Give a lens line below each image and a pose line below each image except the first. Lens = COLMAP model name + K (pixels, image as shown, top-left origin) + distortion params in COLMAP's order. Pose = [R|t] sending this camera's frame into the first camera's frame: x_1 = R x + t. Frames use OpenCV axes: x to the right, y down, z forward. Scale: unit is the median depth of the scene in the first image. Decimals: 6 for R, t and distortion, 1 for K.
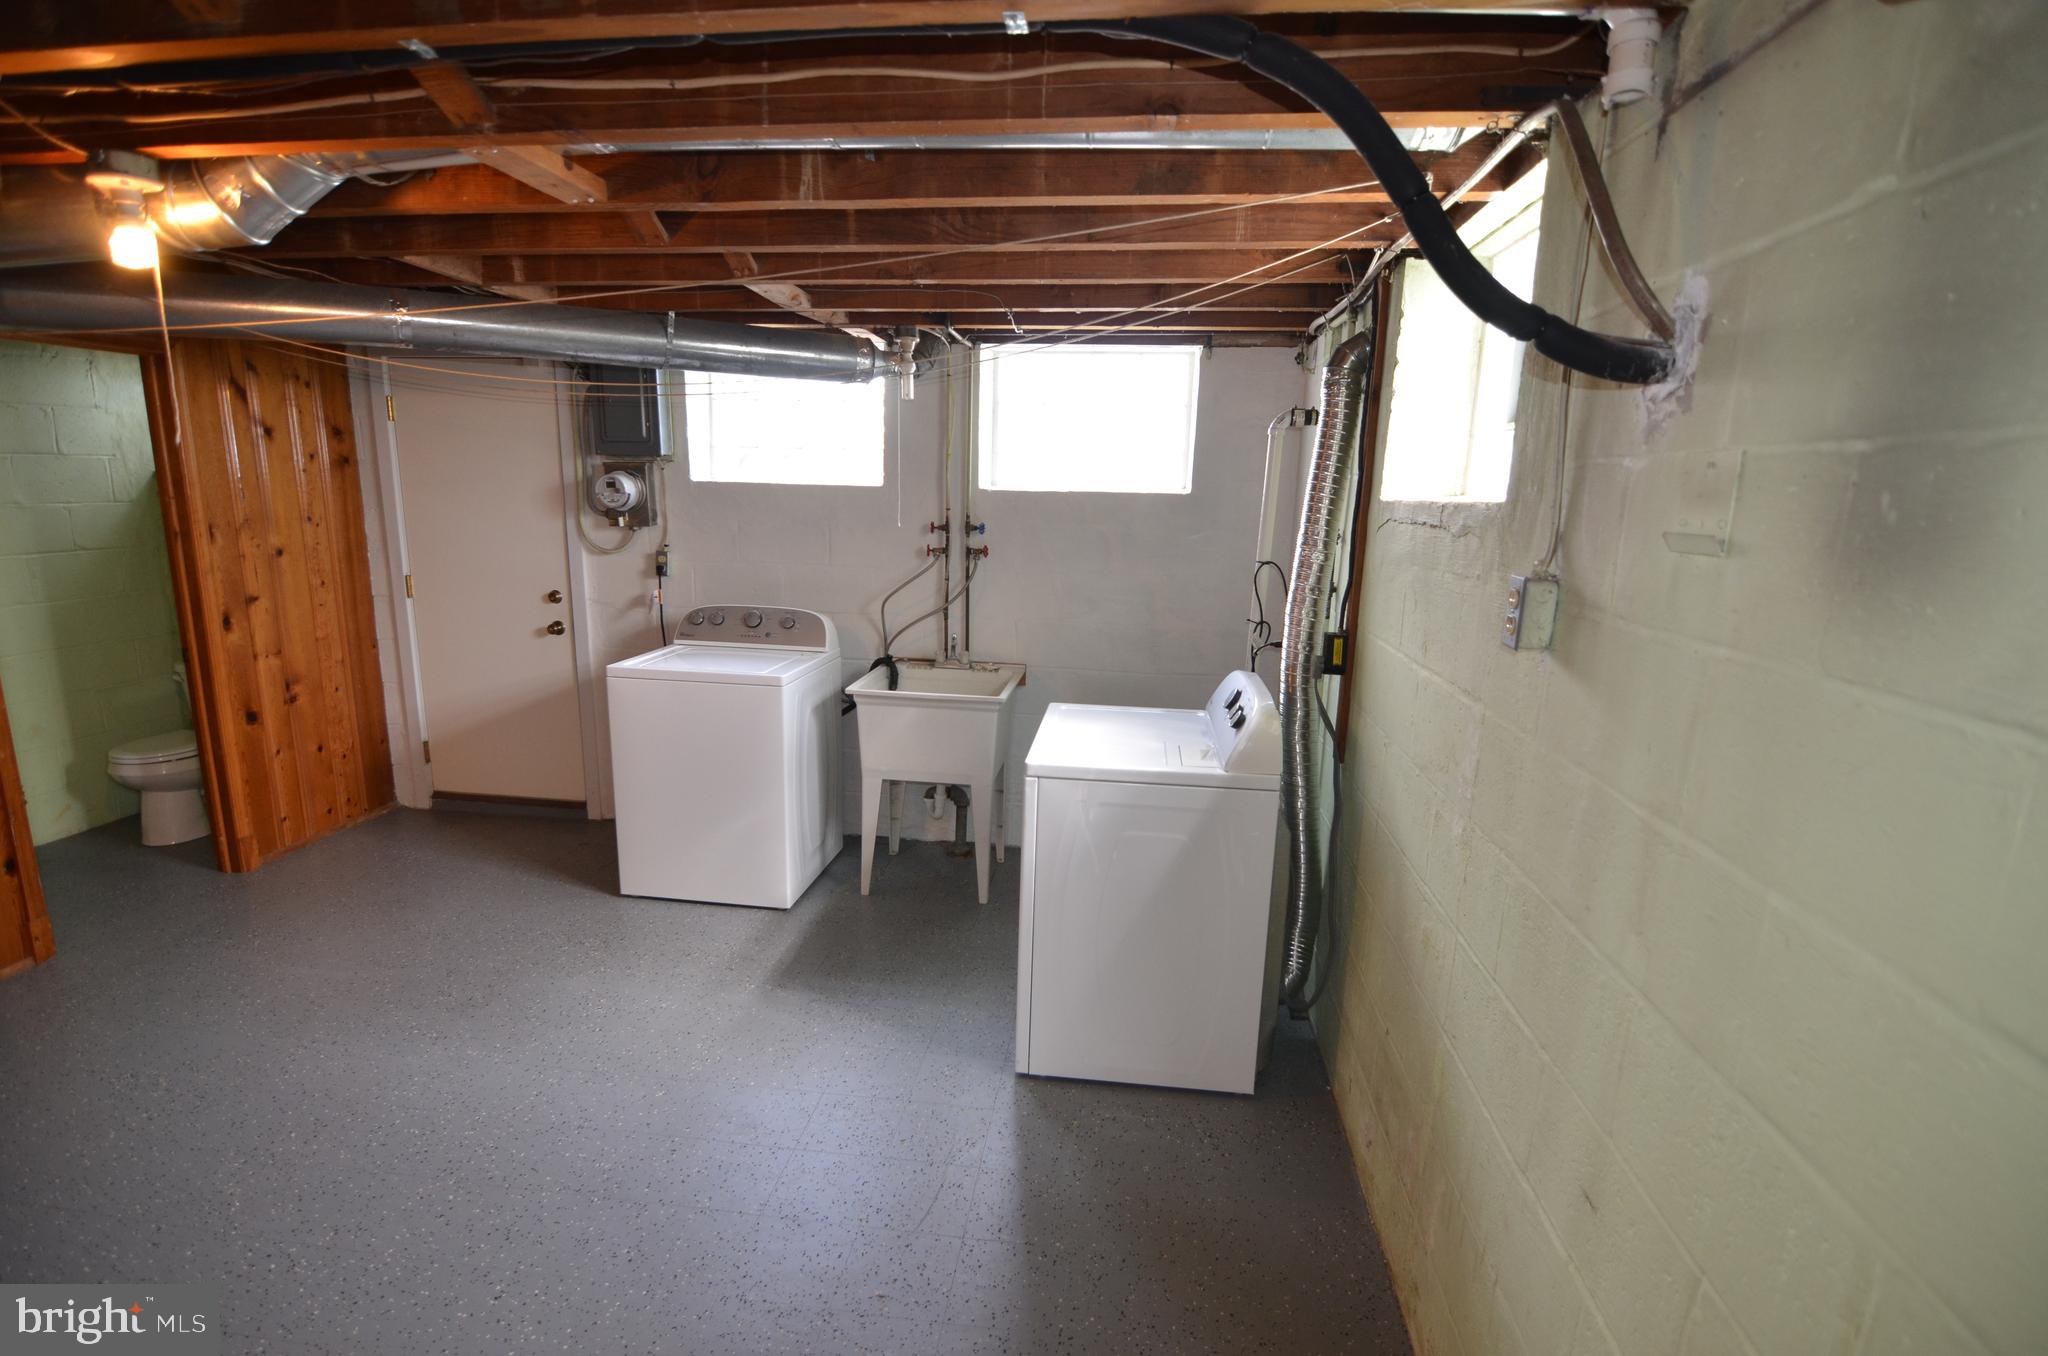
lens RADIAL K [[973.0, 0, 1032.8], [0, 973.0, 690.4], [0, 0, 1]] dist [-0.016186, -0.003245]
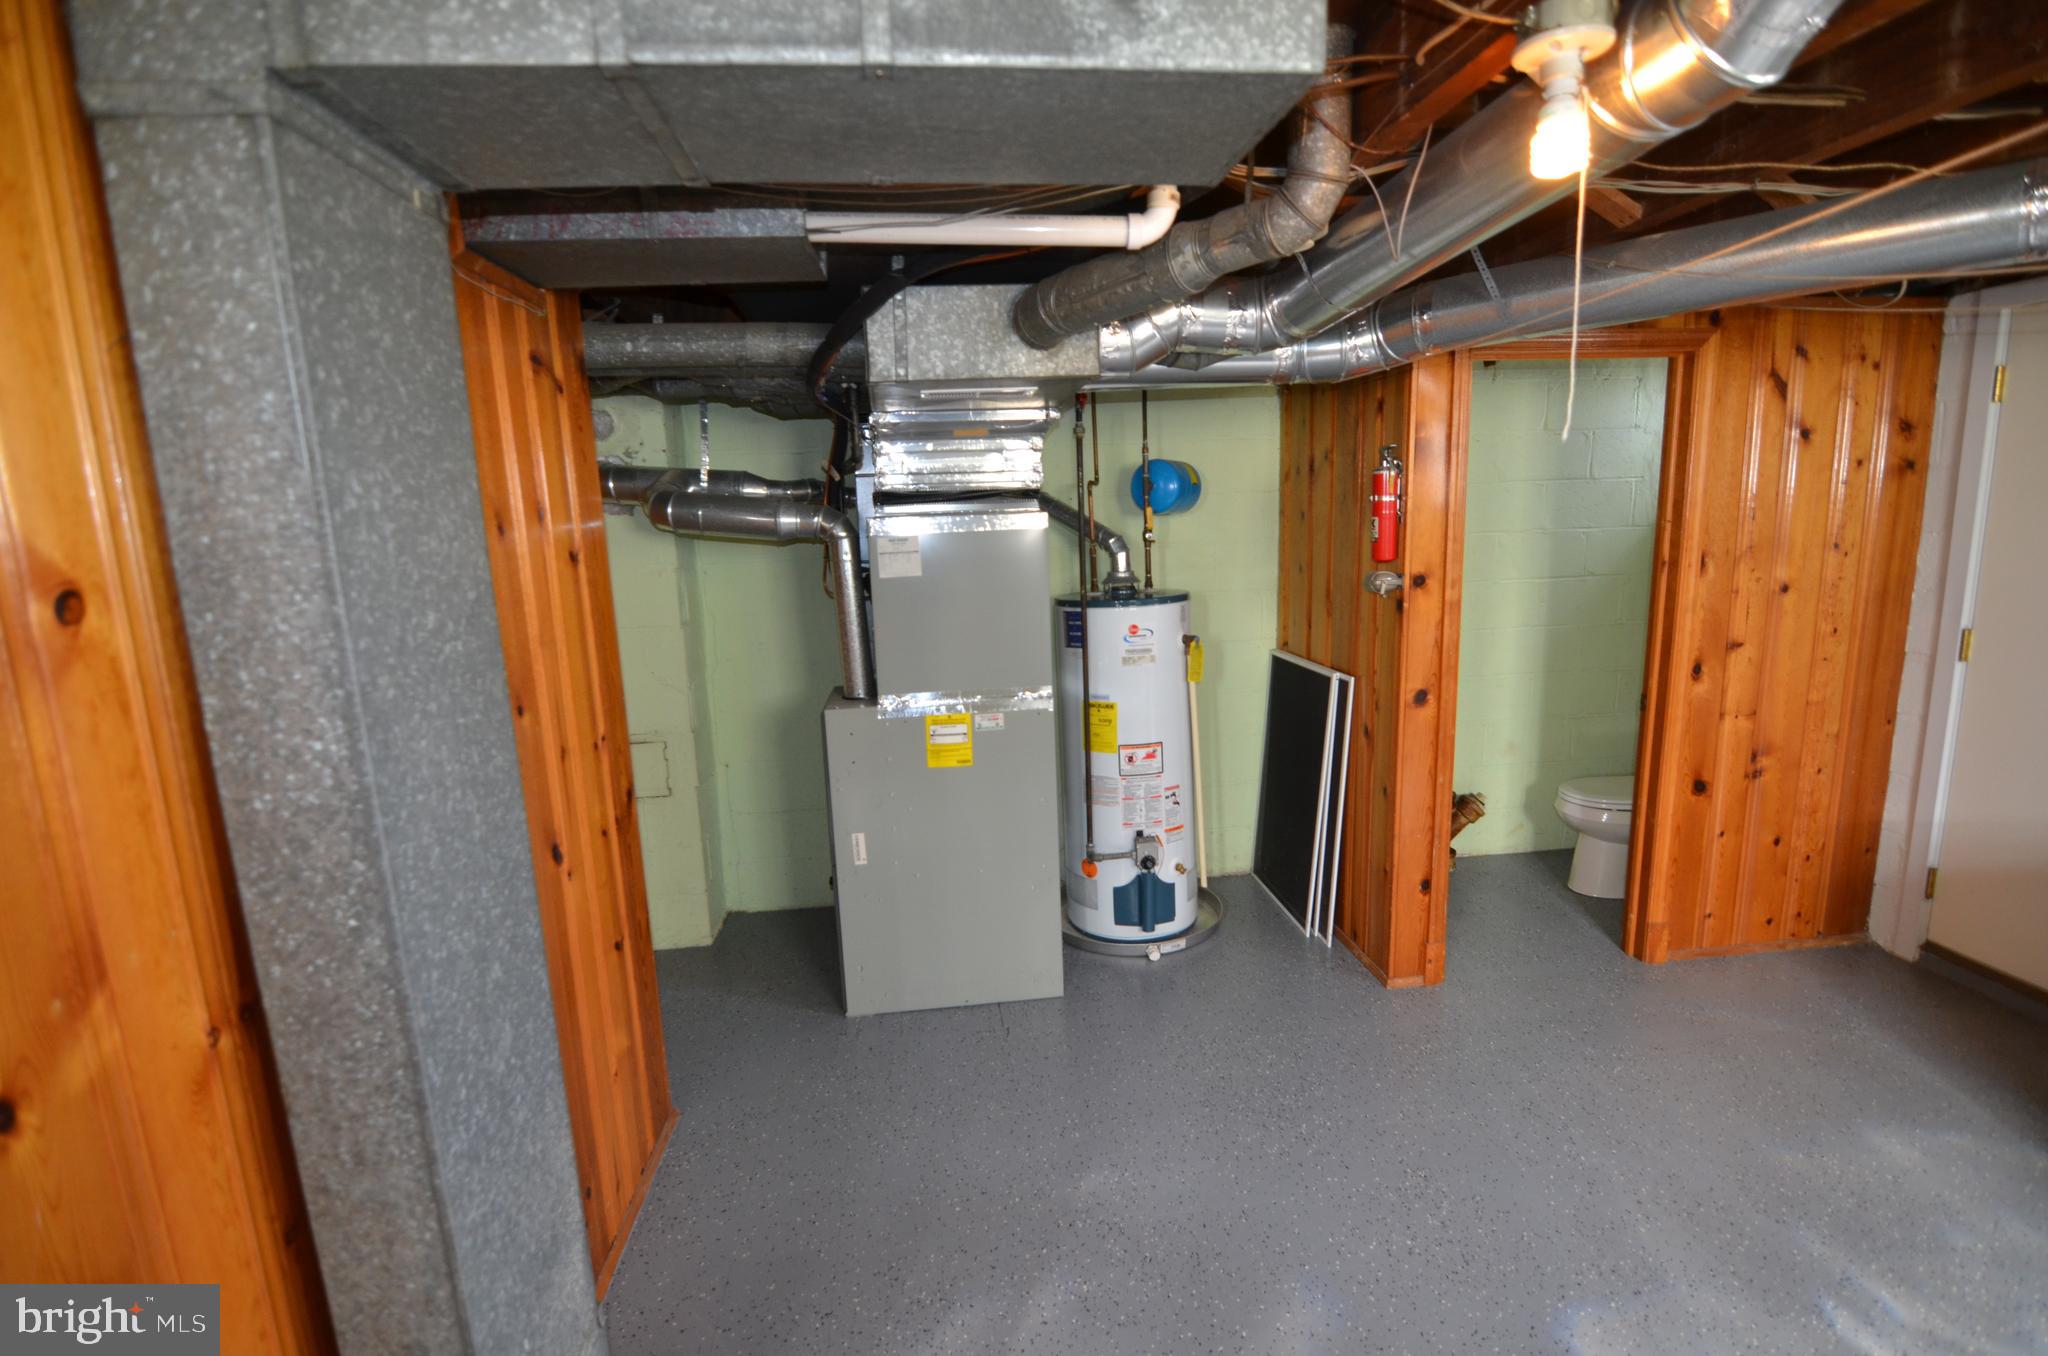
lens RADIAL K [[973.0, 0, 1030.6], [0, 973.0, 694.1], [0, 0, 1]] dist [-0.016186, -0.003245]
pose [[0.205705, 0.149300, -0.967158, -0.138499], [-0.164353, 0.979527, 0.116253, -0.048892], [0.964714, 0.135042, 0.226031, 0.240104]]
